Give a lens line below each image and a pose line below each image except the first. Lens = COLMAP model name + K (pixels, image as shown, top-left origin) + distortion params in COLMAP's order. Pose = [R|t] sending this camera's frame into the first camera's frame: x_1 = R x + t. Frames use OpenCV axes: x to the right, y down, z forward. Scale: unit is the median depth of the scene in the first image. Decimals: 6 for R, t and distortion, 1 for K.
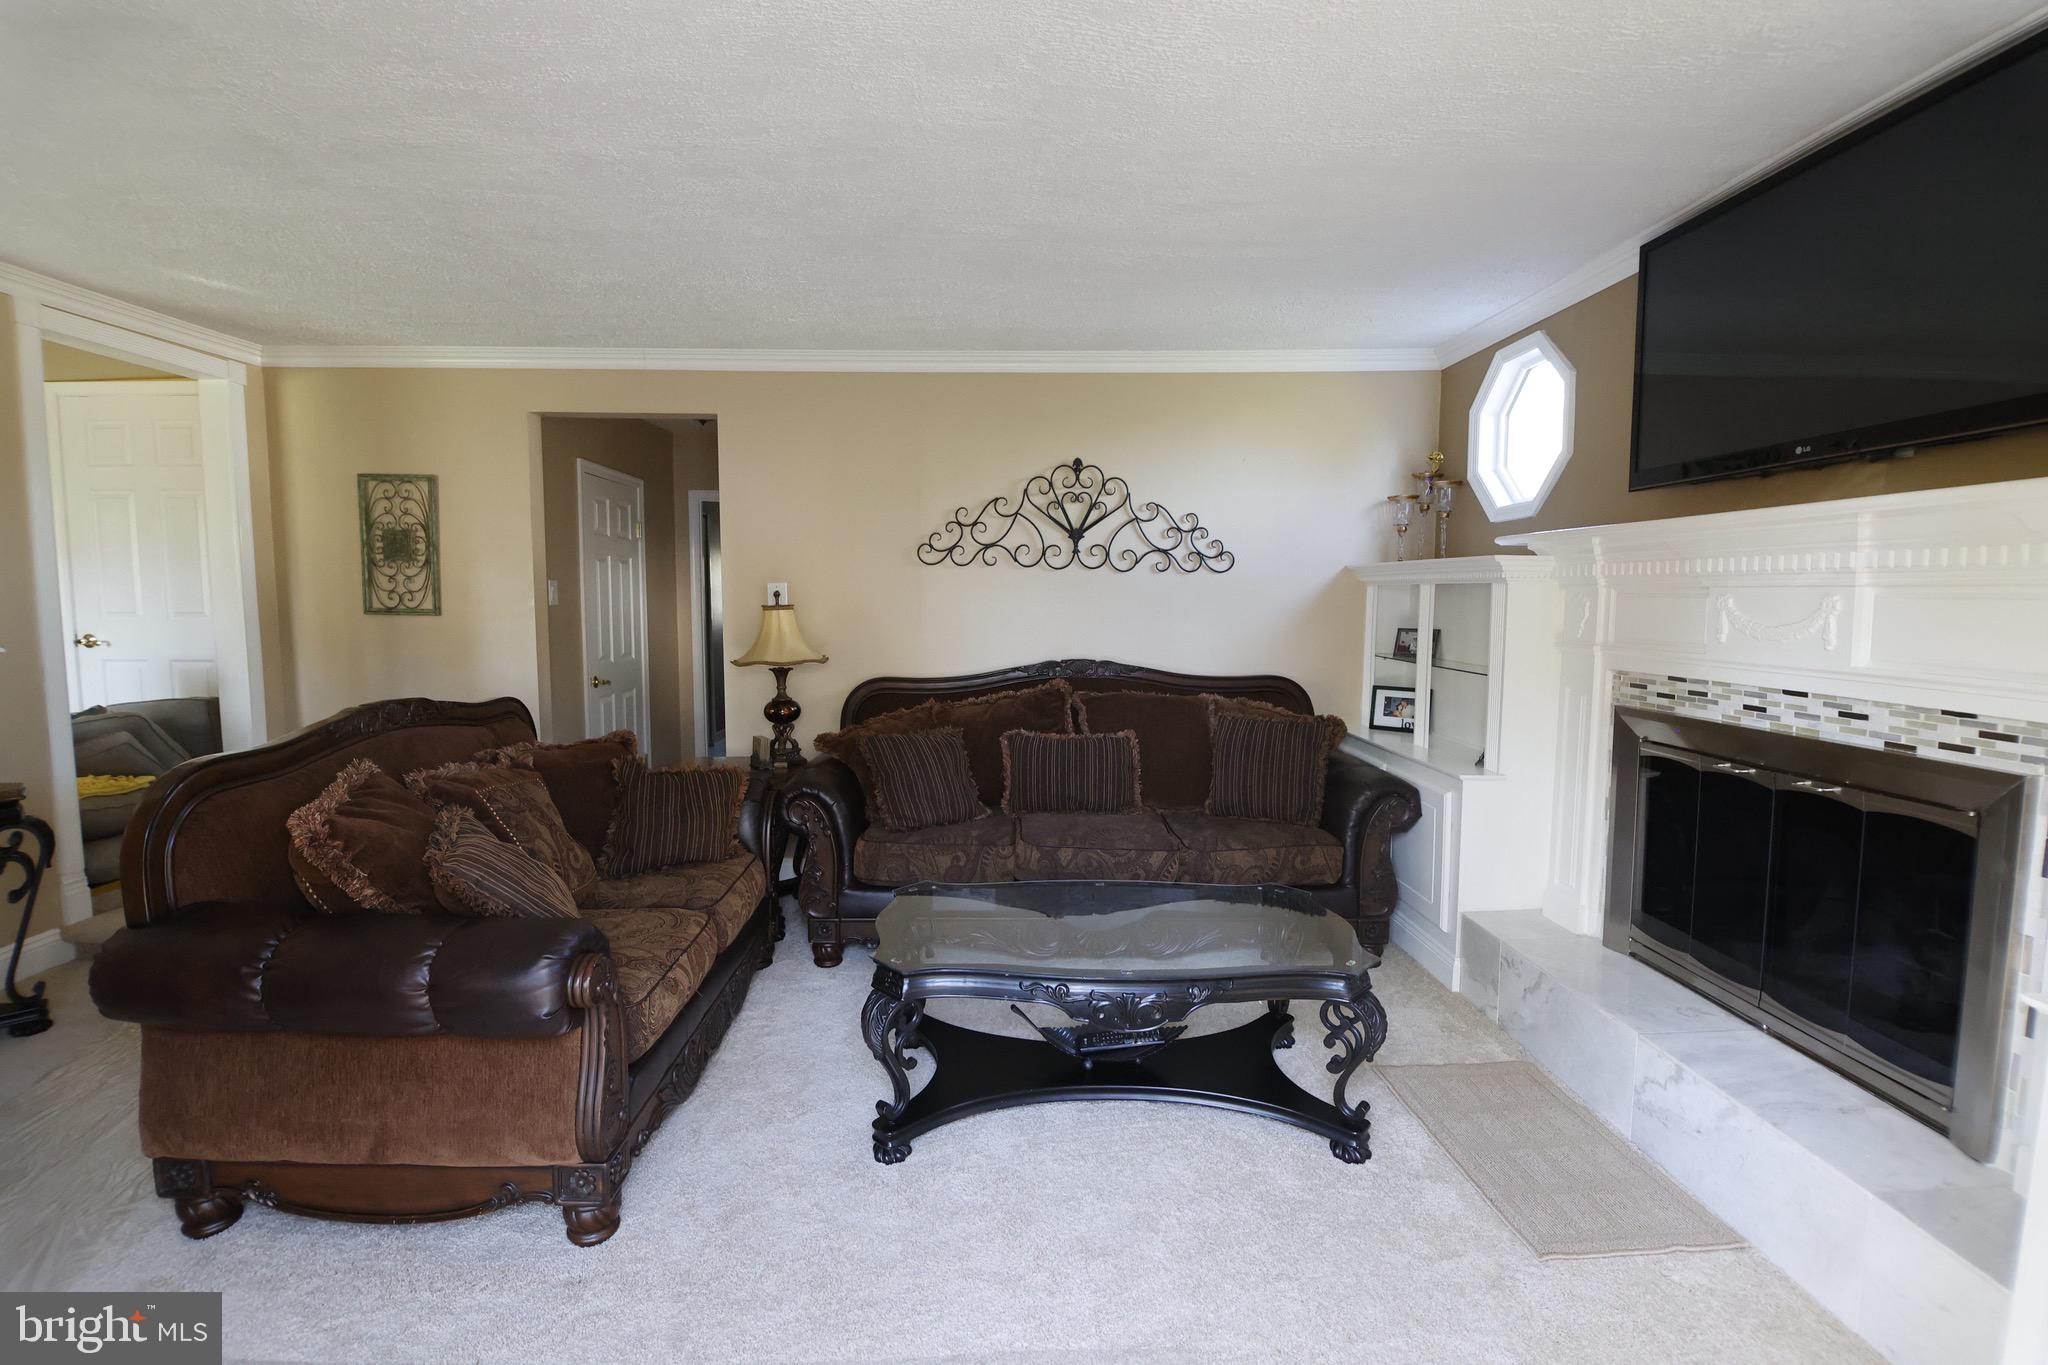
lens RADIAL K [[888.7, 0, 996.4], [0, 888.7, 686.0], [0, 0, 1]] dist [-0.009332, -0.006640]
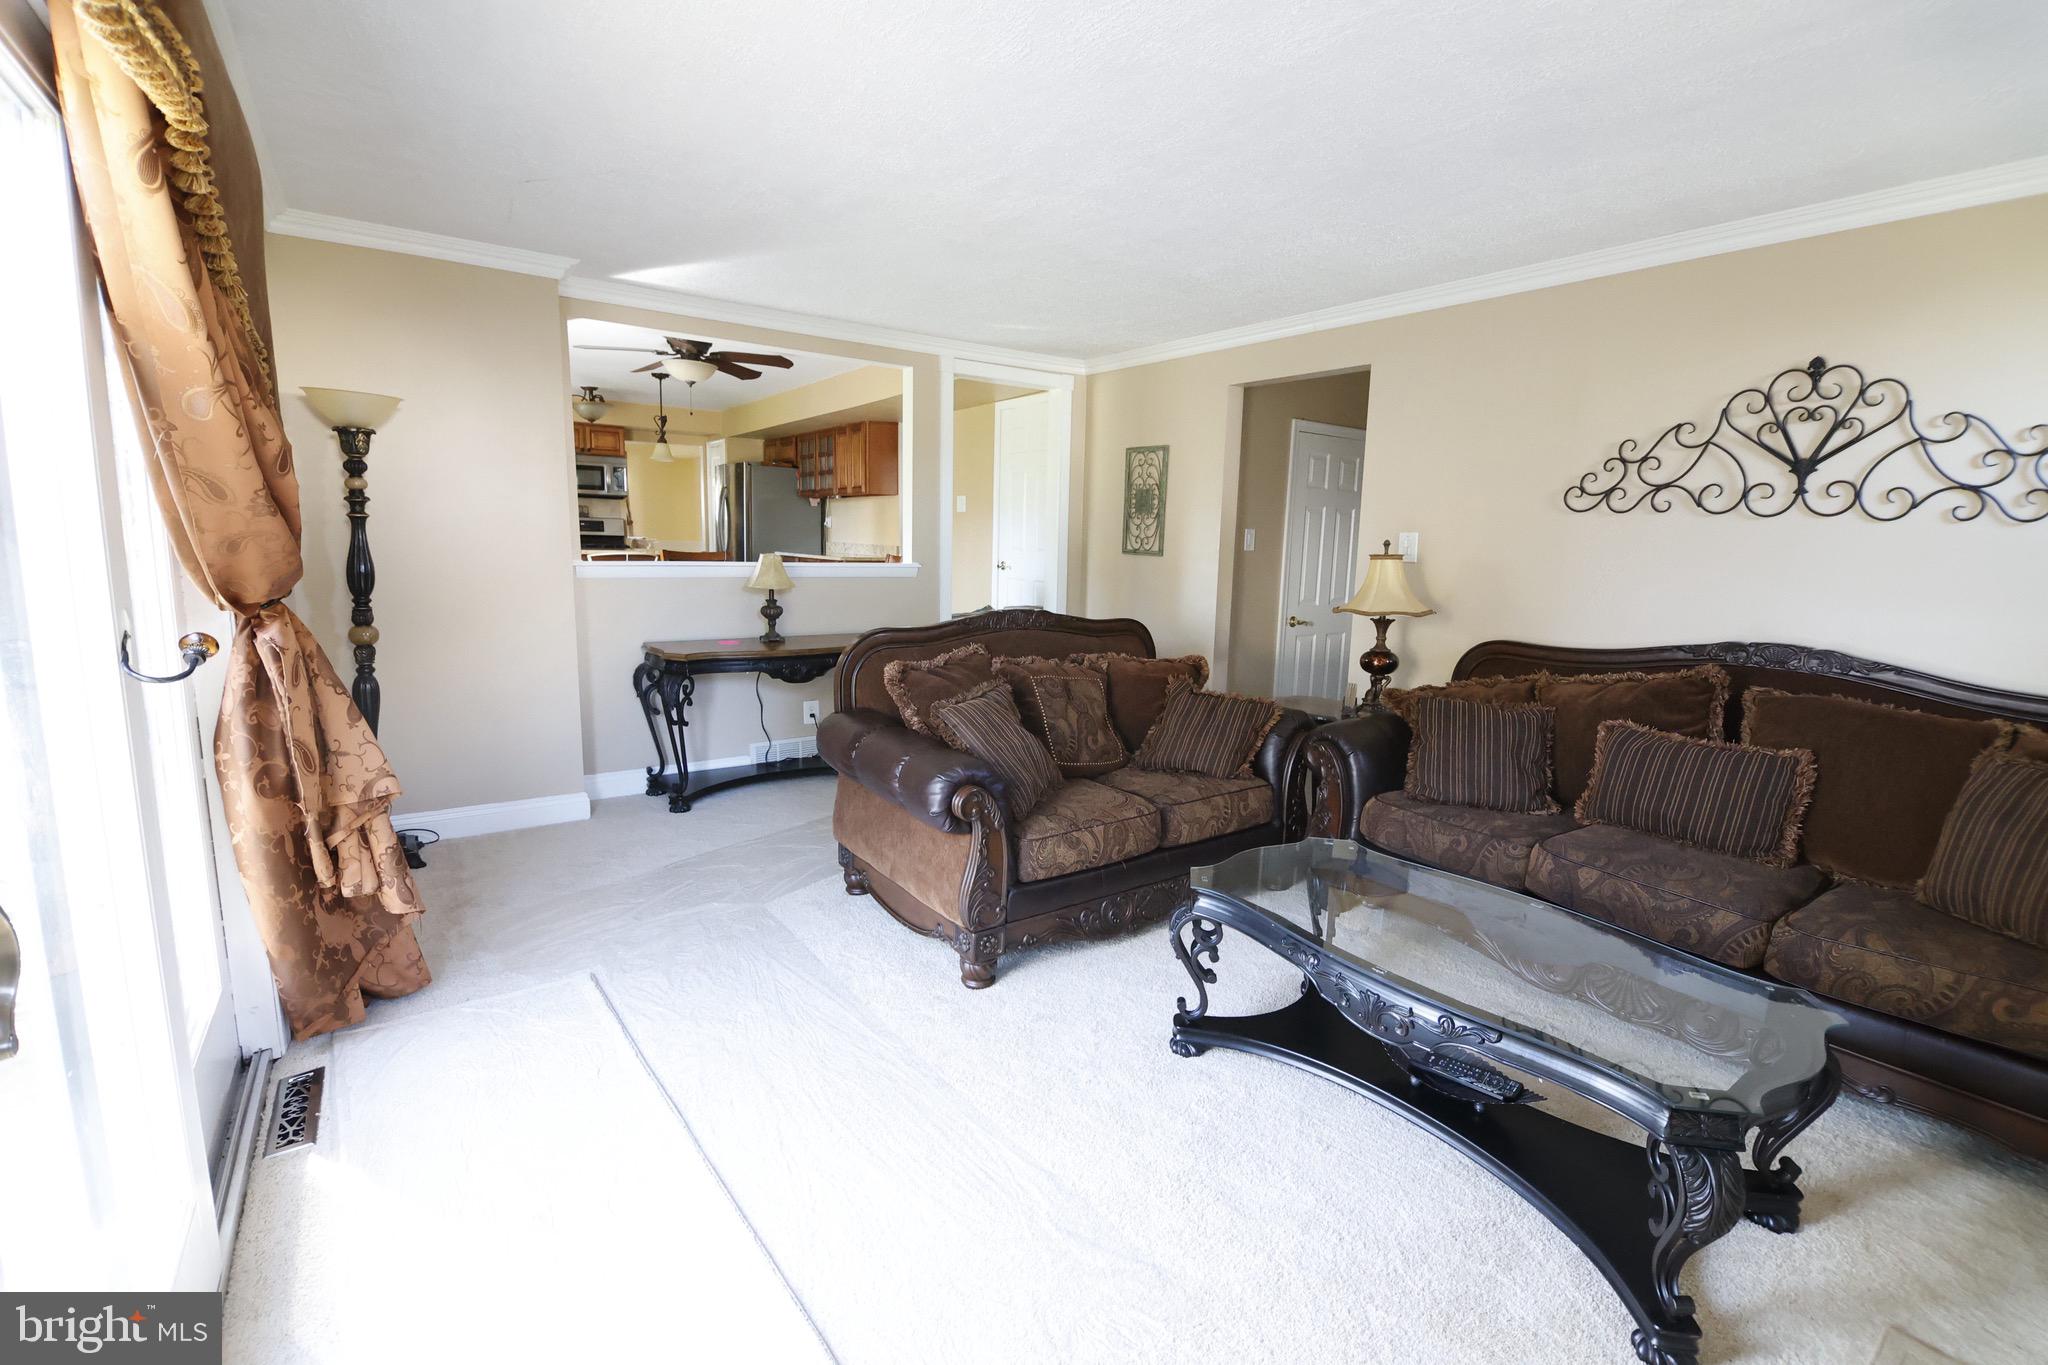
lens RADIAL K [[888.7, 0, 1026.6], [0, 888.7, 684.0], [0, 0, 1]] dist [-0.009332, -0.006640]
pose [[0.578483, 0.142422, -0.803165, 0.319046], [-0.103324, 0.989502, 0.101046, -0.006820], [0.809124, 0.024533, 0.587125, 0.096189]]
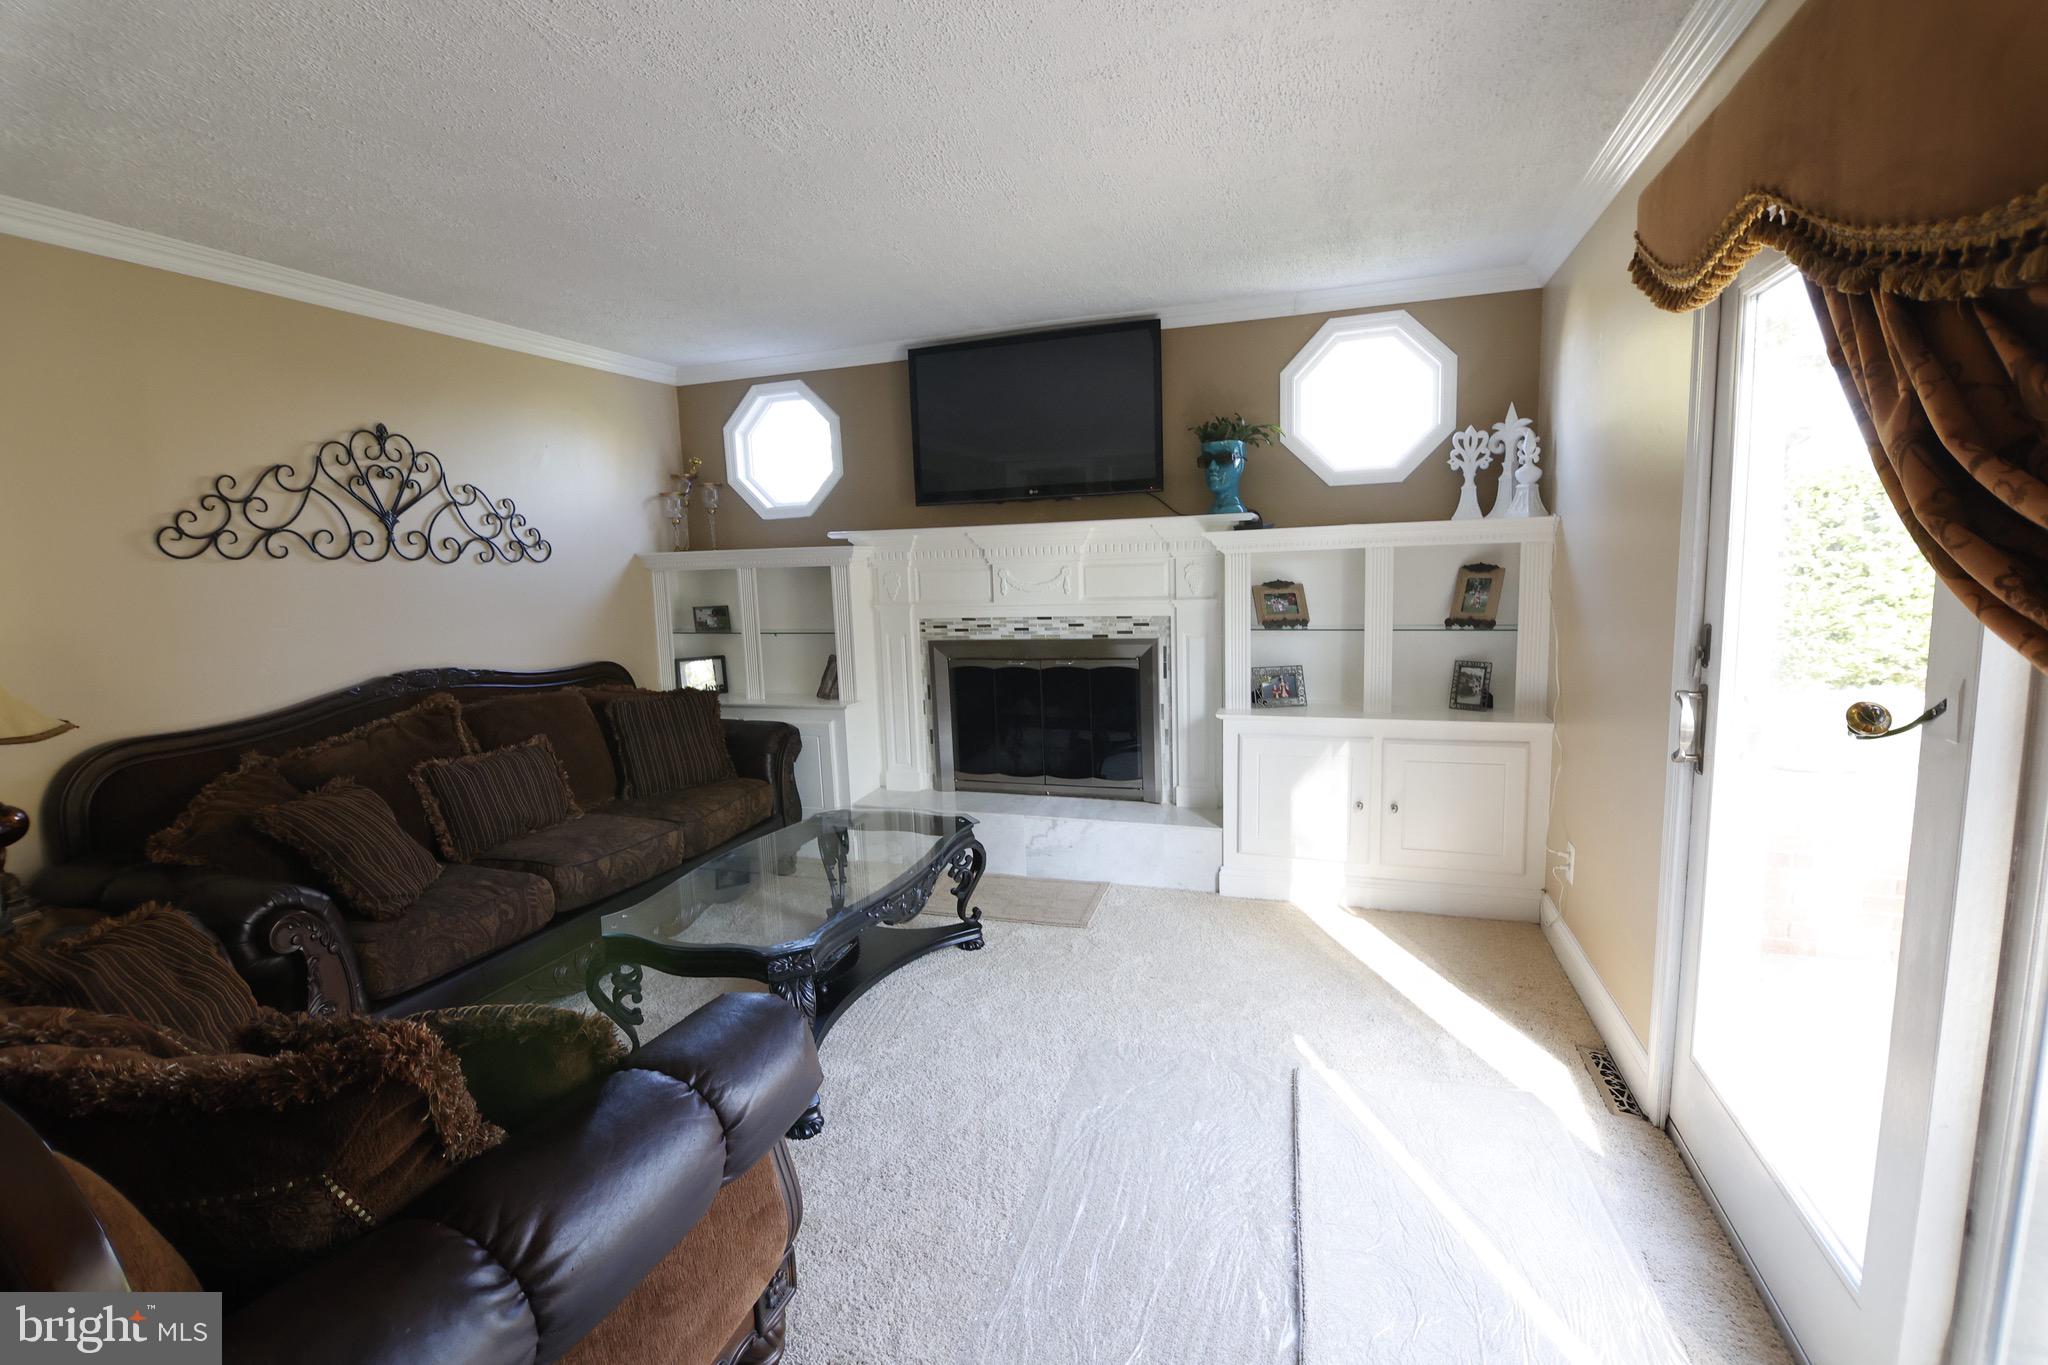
lens RADIAL K [[888.7, 0, 1018.8], [0, 888.7, 694.3], [0, 0, 1]] dist [-0.009332, -0.006640]
pose [[0.331513, -0.154466, 0.930720, -0.496419], [0.130246, 0.984553, 0.117008, -0.032132], [-0.934417, 0.082433, 0.346510, 0.198967]]
